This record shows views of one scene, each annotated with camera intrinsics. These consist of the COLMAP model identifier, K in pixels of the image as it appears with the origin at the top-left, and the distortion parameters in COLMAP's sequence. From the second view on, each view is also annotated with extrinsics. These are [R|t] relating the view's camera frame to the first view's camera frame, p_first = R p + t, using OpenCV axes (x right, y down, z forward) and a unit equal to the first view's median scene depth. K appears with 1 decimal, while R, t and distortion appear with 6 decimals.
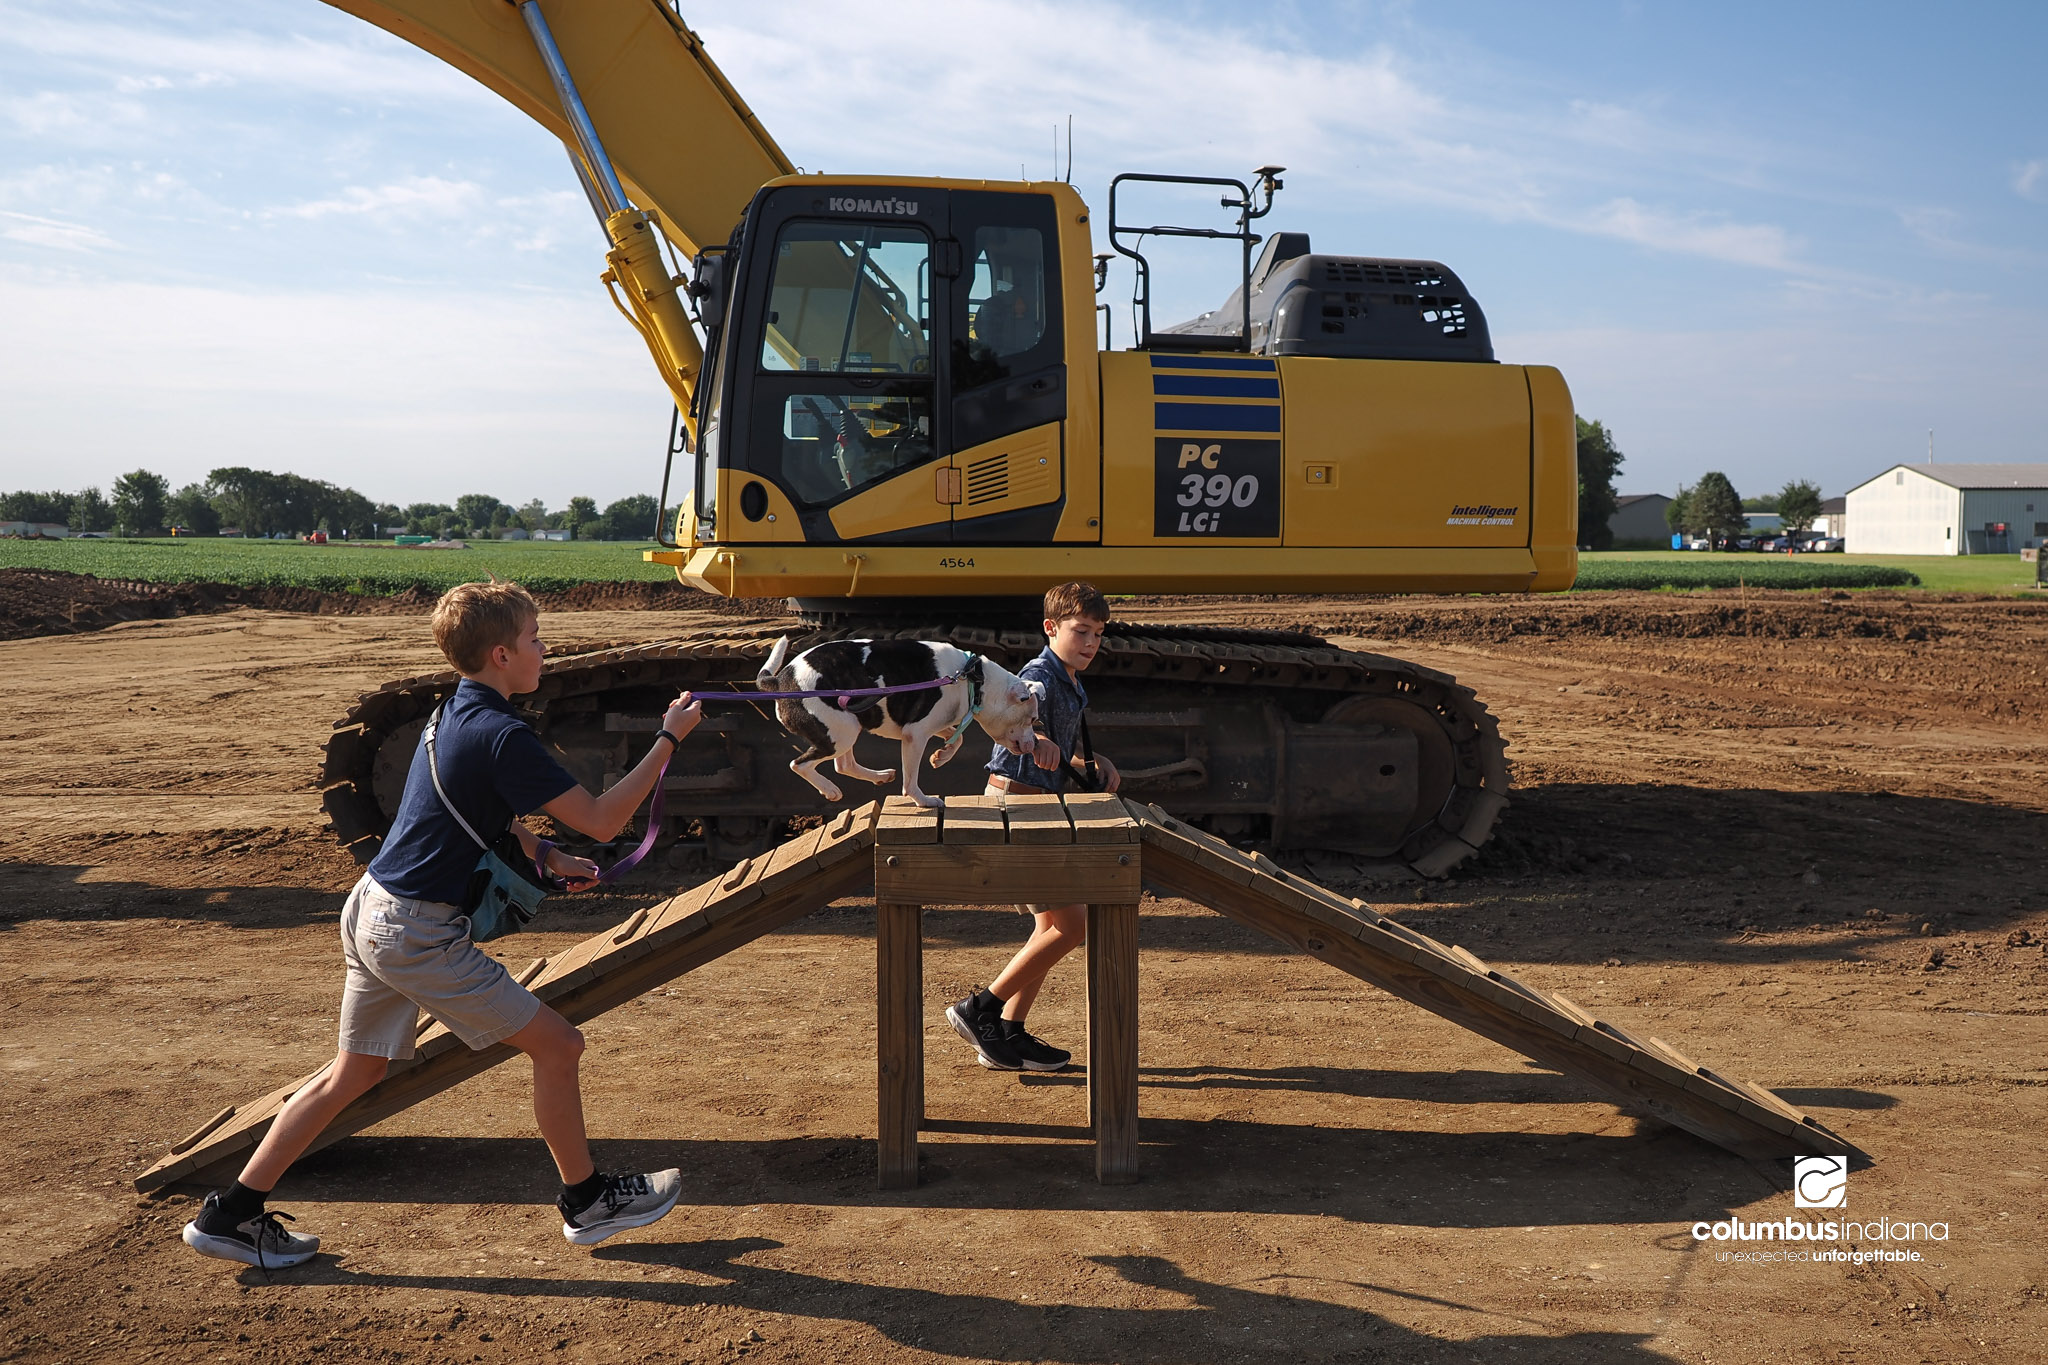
lens RADIAL K [[1753.9, 0, 1029.9], [0, 1753.9, 666.6], [0, 0, 1]] dist [0.007091, -0.002601]
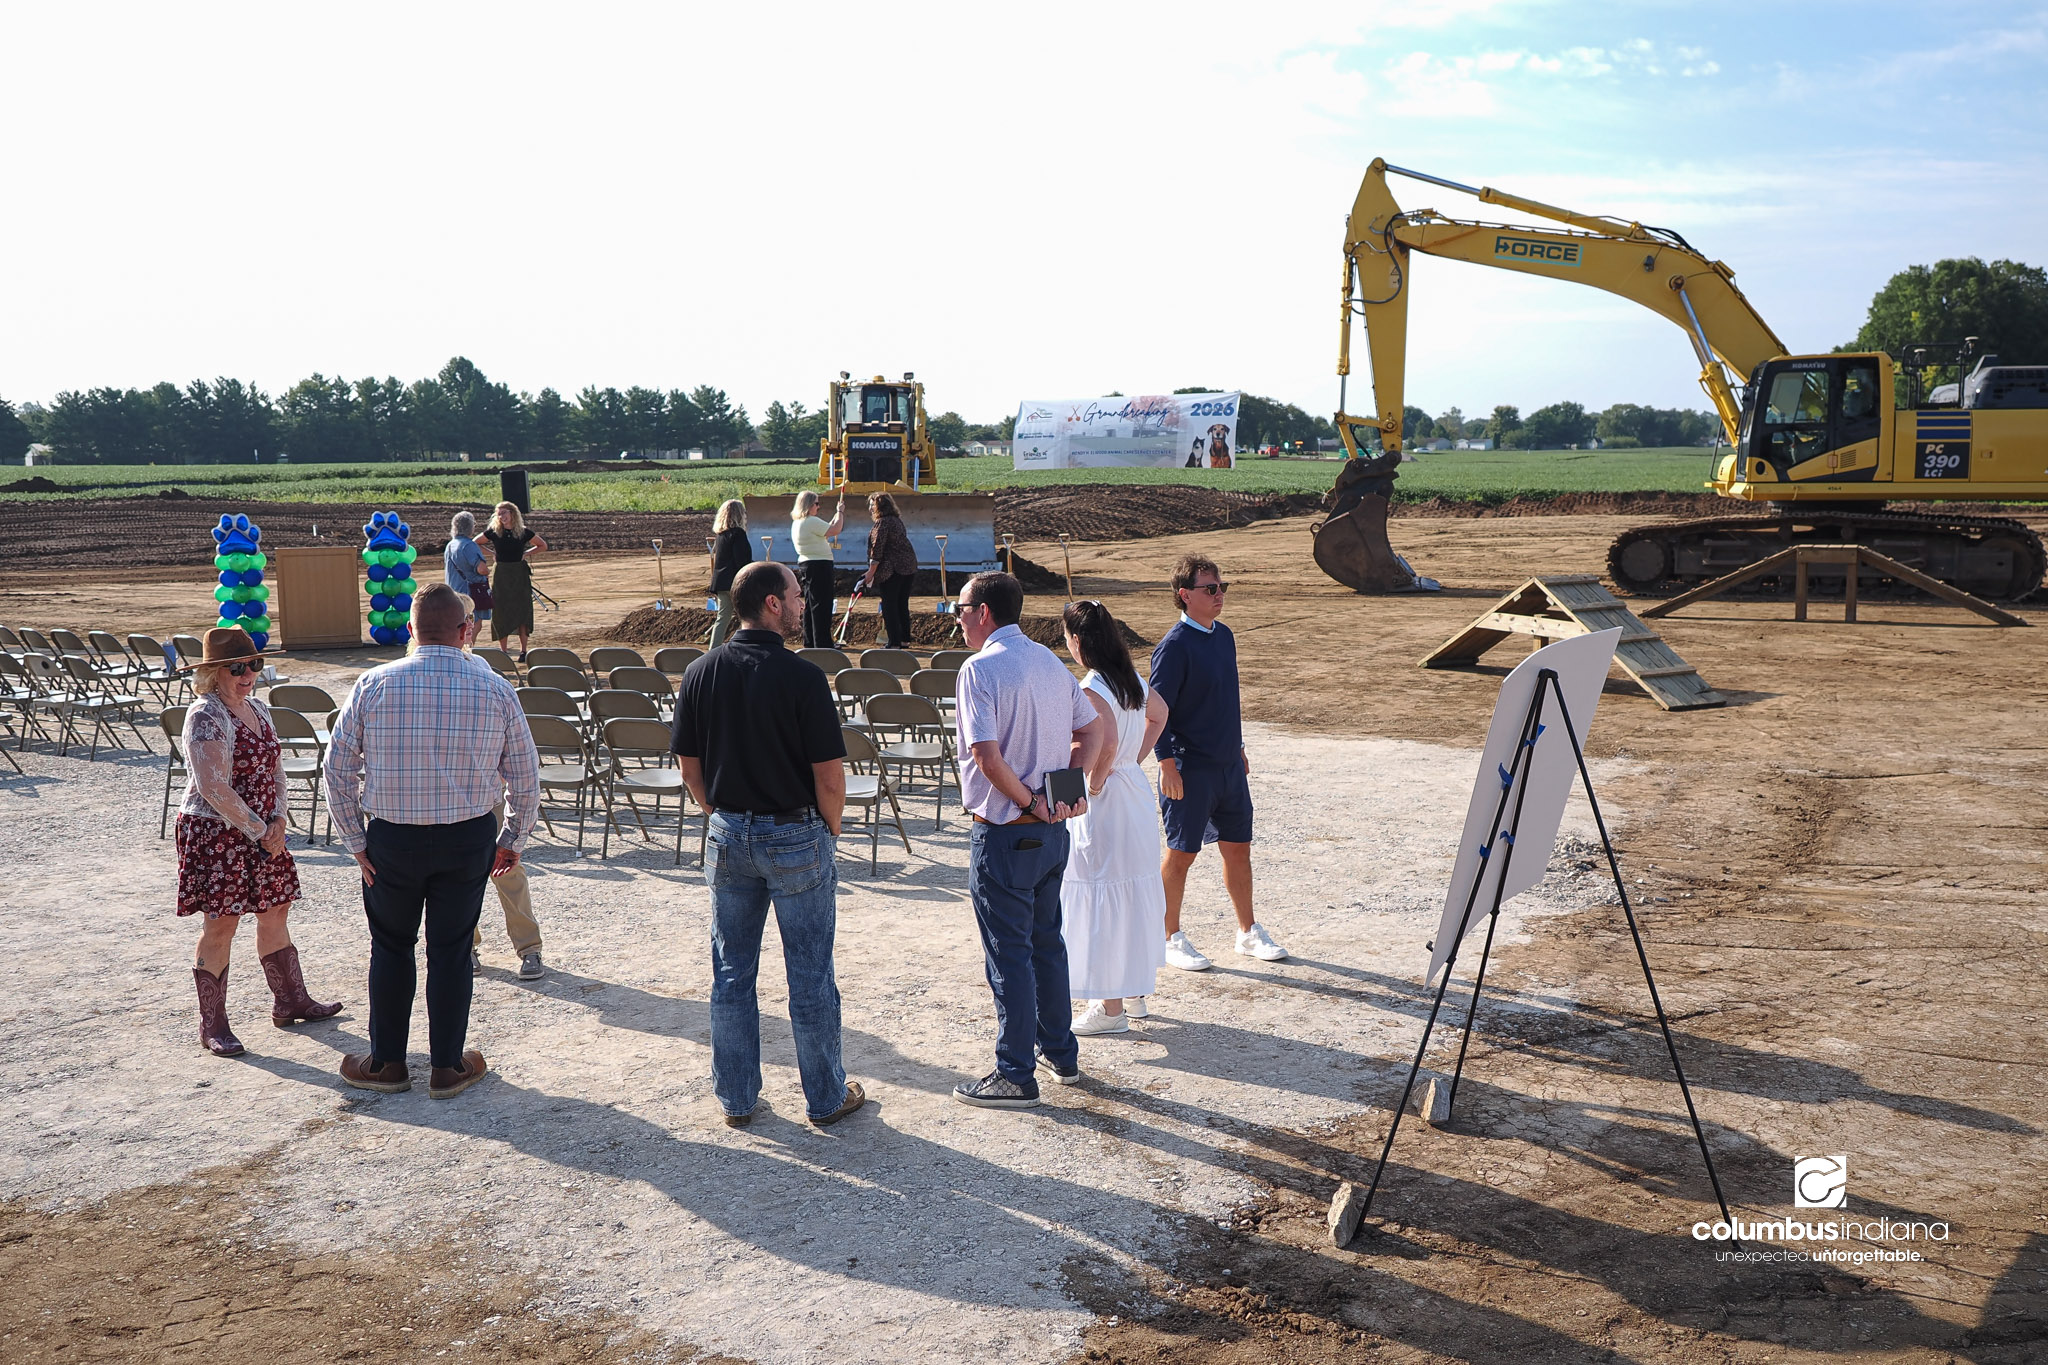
lens RADIAL K [[1805.3, 0, 1025.8], [0, 1805.3, 675.0], [0, 0, 1]] dist [-0.009398, -0.005666]
pose [[0.876199, 0.047573, -0.479595, 0.217809], [-0.021949, 0.998023, 0.058897, 0.096441], [0.481449, -0.041079, 0.875511, -2.136758]]
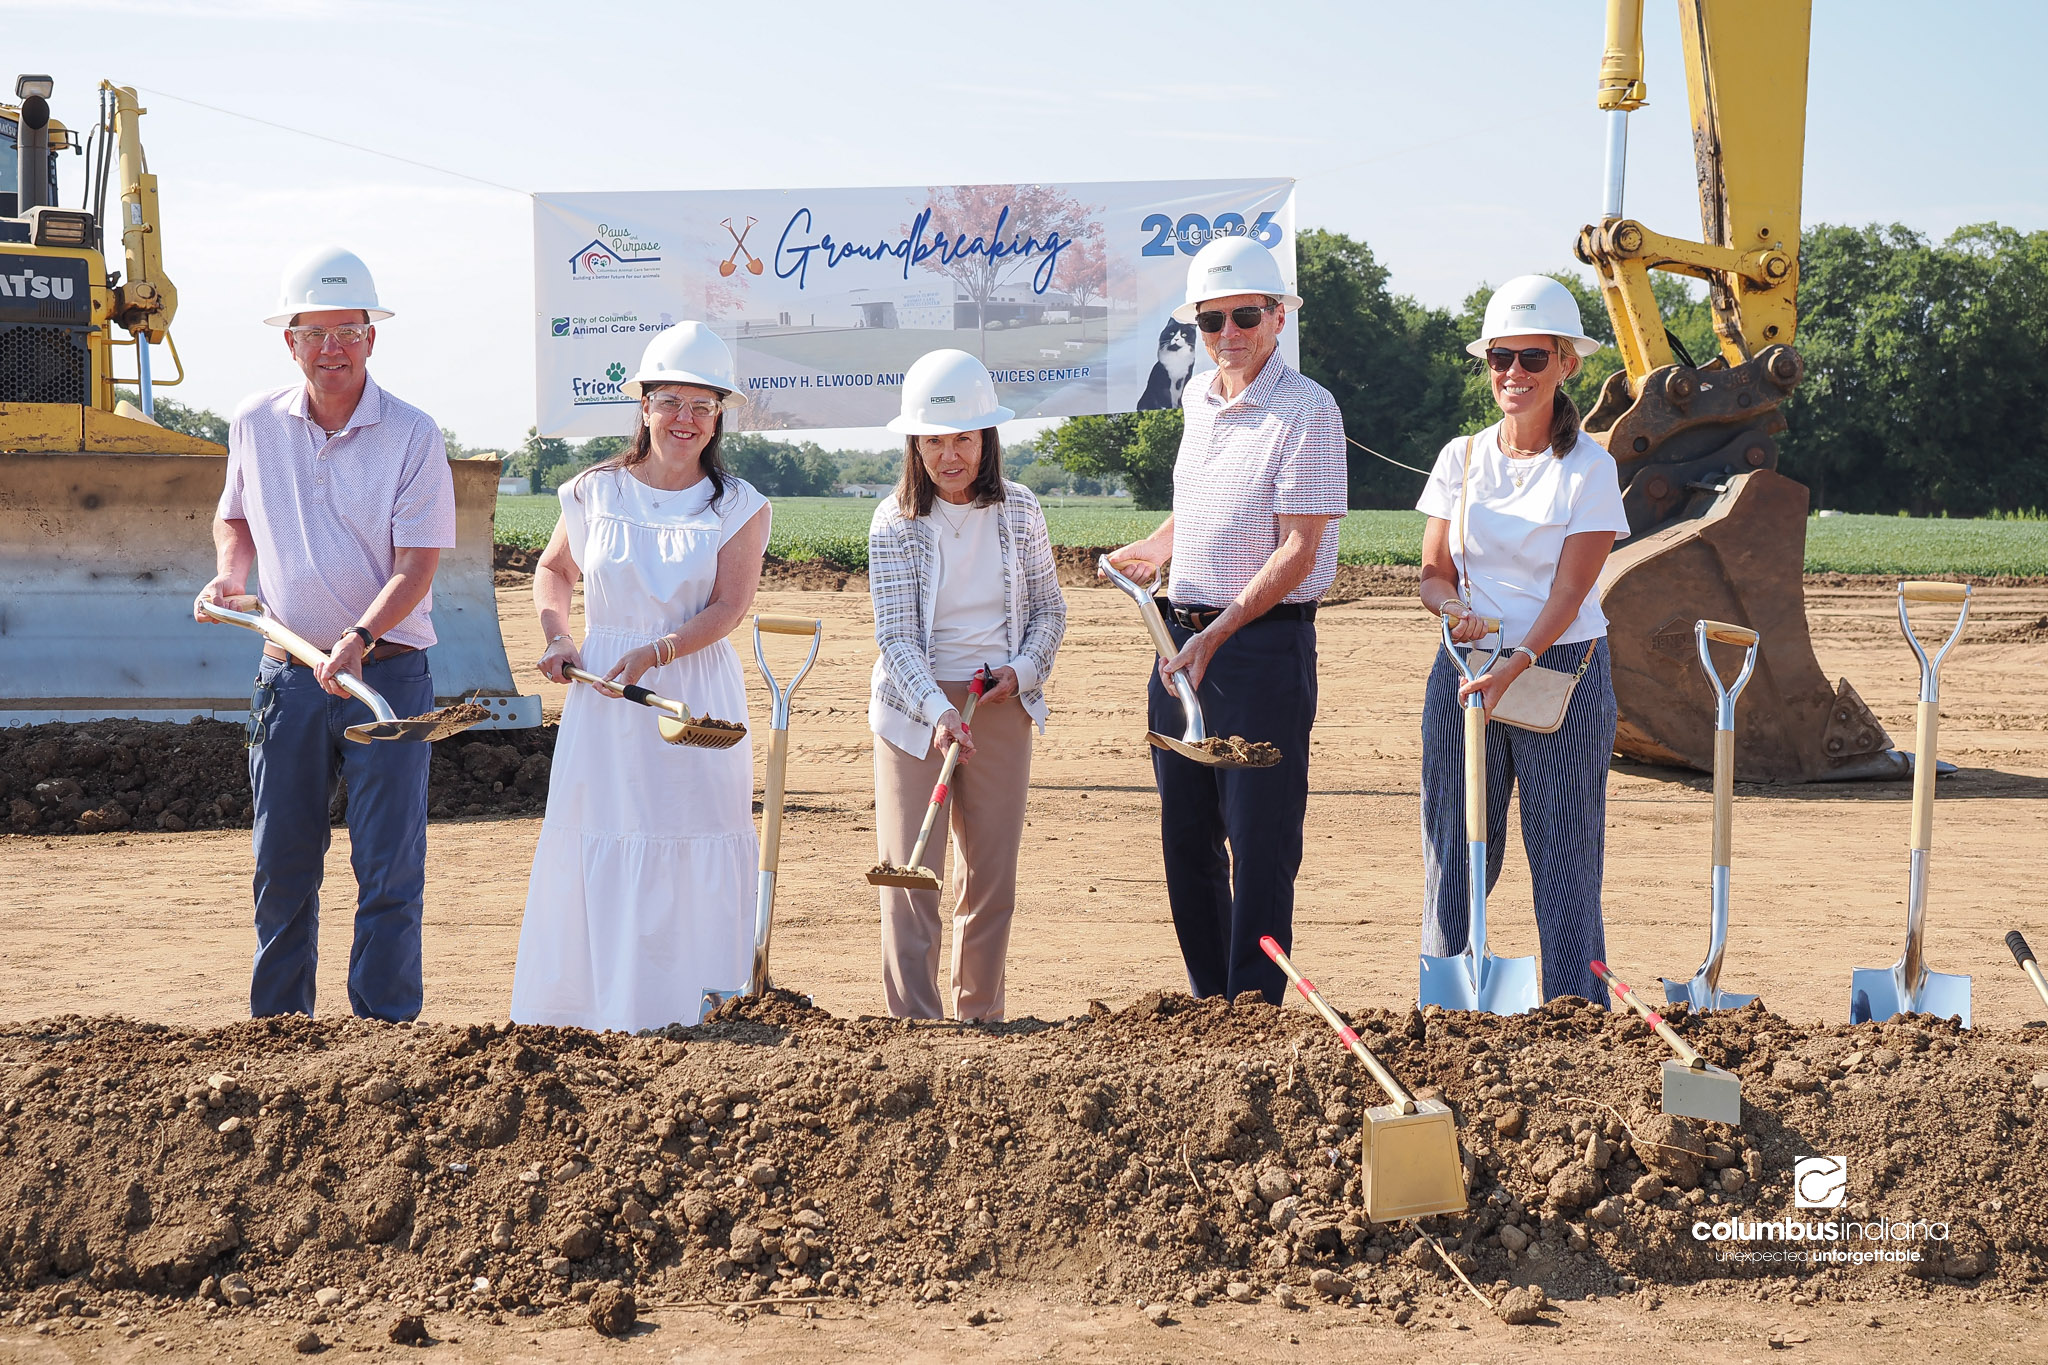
lens RADIAL K [[2905.1, 0, 1024.0], [0, 2905.1, 682.5], [0, 0, 1]] dist [0.073209, -0.267917]
pose [[0.997168, 0.010772, -0.074433, -1.046174], [-0.011473, 0.999894, -0.009000, 0.089092], [0.074328, 0.009828, 0.997185, -0.748436]]
